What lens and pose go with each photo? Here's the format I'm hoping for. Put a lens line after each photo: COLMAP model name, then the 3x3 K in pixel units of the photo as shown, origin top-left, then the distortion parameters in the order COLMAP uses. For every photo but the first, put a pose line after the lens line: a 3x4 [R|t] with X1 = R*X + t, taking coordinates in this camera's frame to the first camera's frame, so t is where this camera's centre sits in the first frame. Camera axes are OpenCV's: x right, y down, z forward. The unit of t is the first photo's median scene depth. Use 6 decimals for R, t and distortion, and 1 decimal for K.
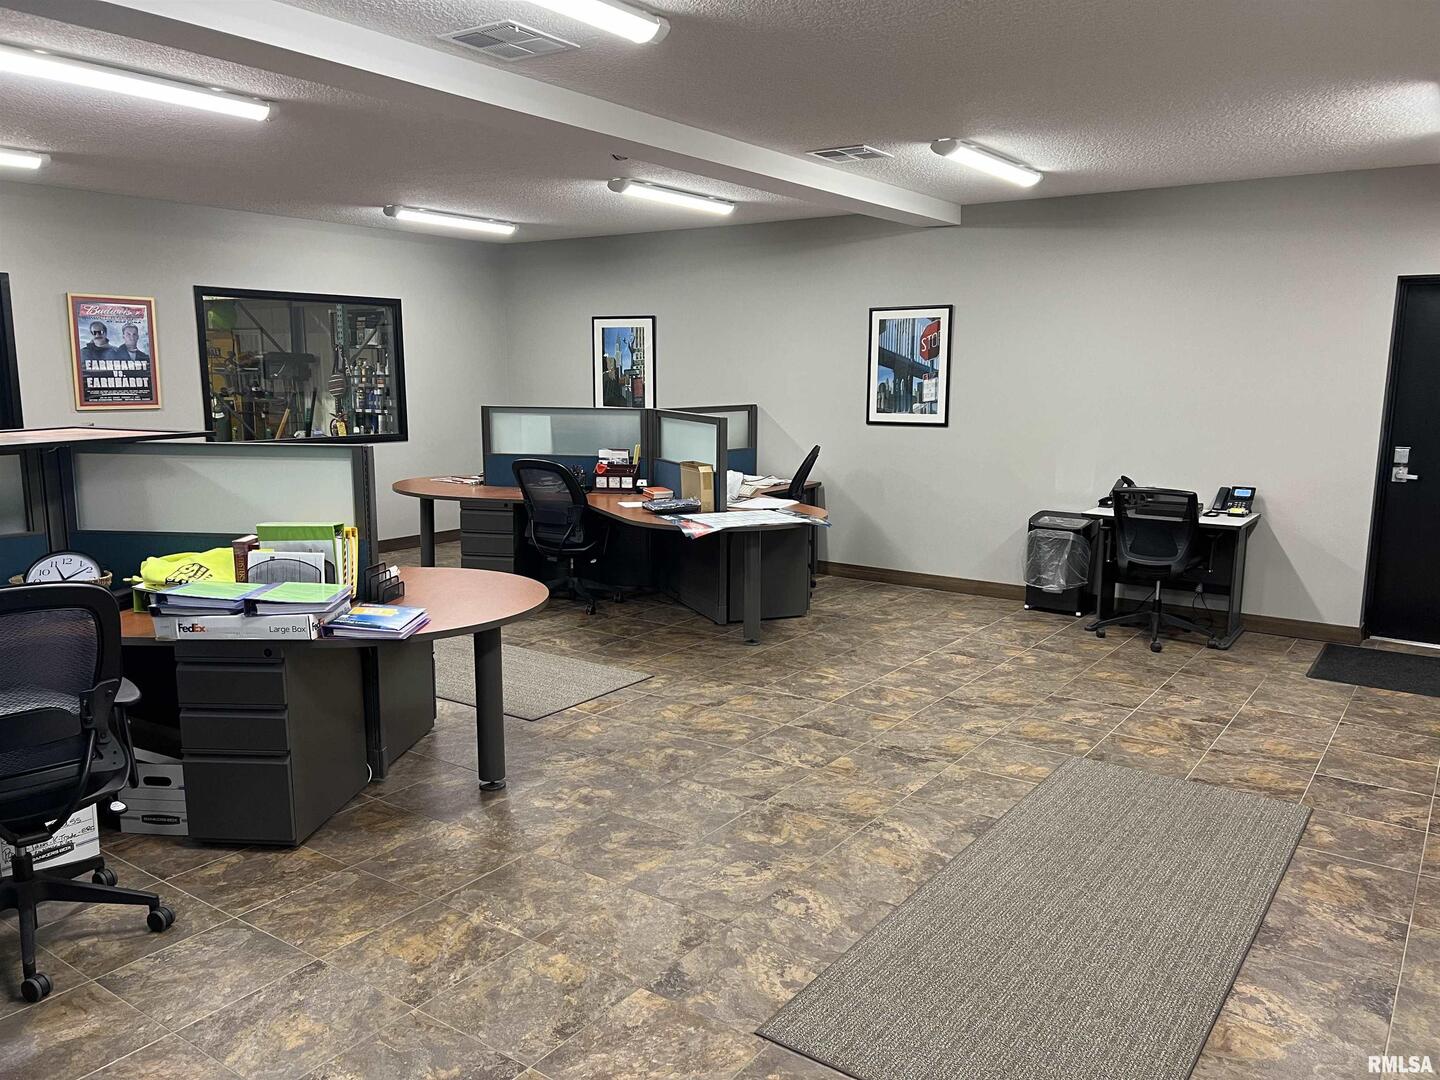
lens RADIAL K [[1087.4, 0, 706.4], [0, 1087.4, 538.2], [0, 0, 1]] dist [0.029581, -0.031177]
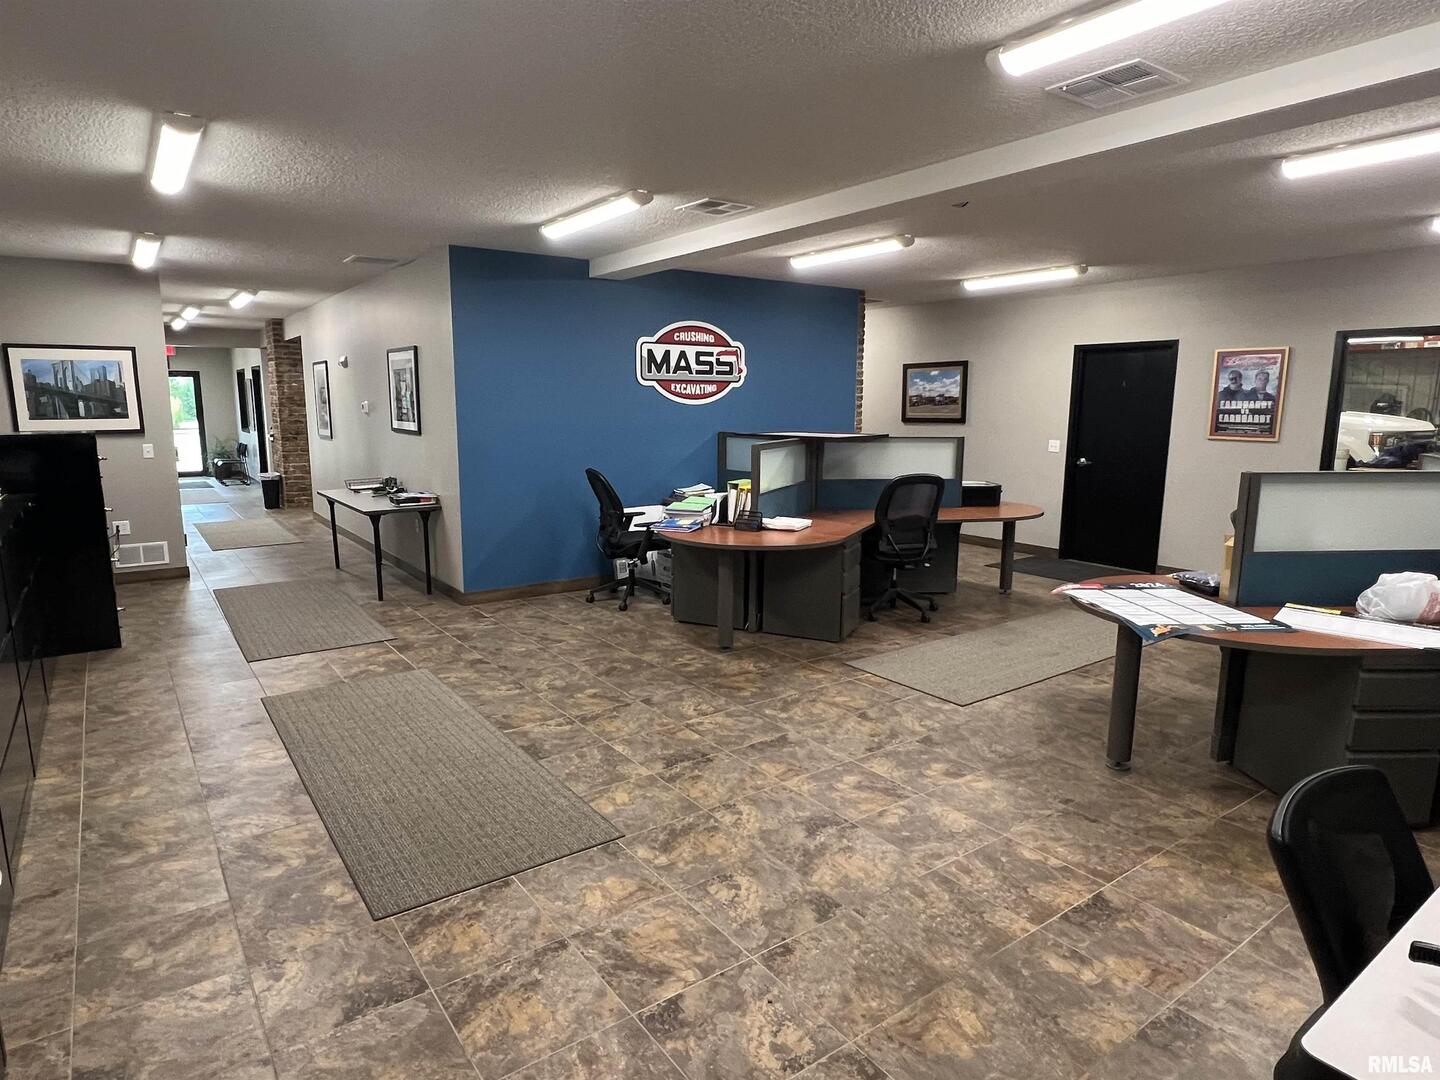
lens RADIAL K [[837.8, 0, 713.8], [0, 837.8, 542.2], [0, 0, 1]] dist [-0.004340, 0.001551]
pose [[-0.310744, 0.154077, -0.937923, 0.851822], [-0.157705, 0.964739, 0.210732, -0.172953], [0.937319, 0.213399, -0.275488, 1.122565]]
